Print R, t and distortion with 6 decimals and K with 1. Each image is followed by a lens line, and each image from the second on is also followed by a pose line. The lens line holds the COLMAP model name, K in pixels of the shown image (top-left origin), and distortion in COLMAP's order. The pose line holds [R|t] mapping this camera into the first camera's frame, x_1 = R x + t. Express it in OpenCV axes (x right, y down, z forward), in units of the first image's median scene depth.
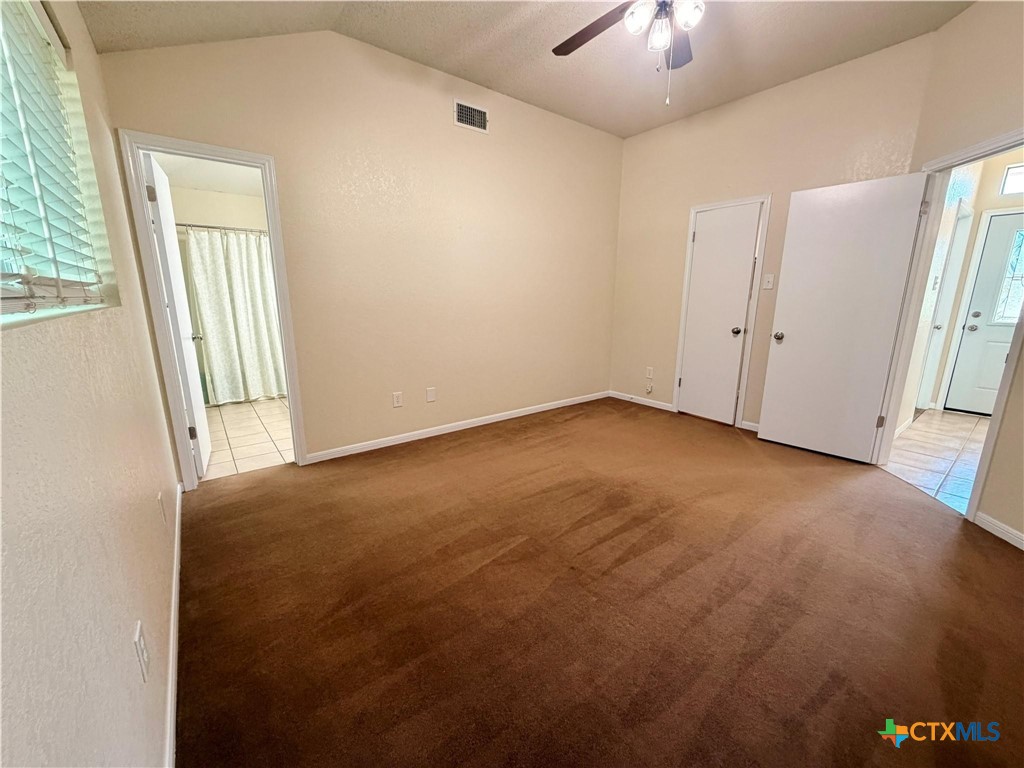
lens RADIAL K [[408.3, 0, 510.9], [0, 408.3, 385.3], [0, 0, 1]] dist [0.002746, -0.000554]
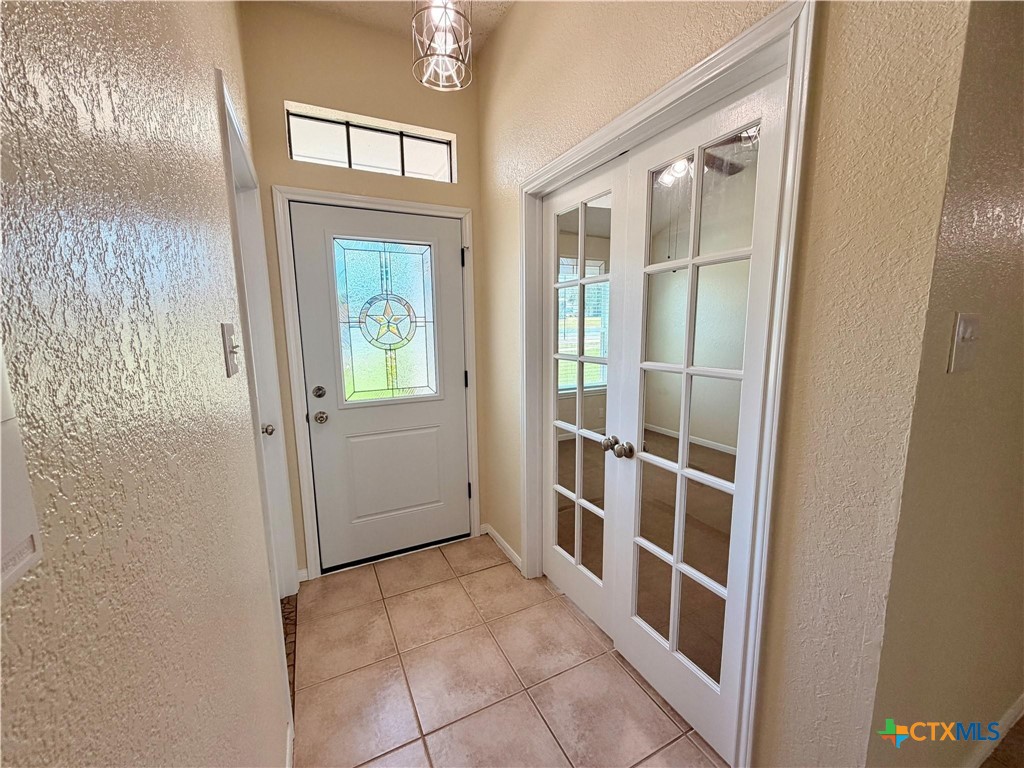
lens RADIAL K [[408.3, 0, 511.6], [0, 408.3, 386.5], [0, 0, 1]] dist [0.002746, -0.000554]
pose [[0.195065, -0.152807, 0.968814, 0.681203], [0.231646, 0.967021, 0.105883, -0.176939], [-0.953042, 0.203767, 0.224029, 0.646778]]
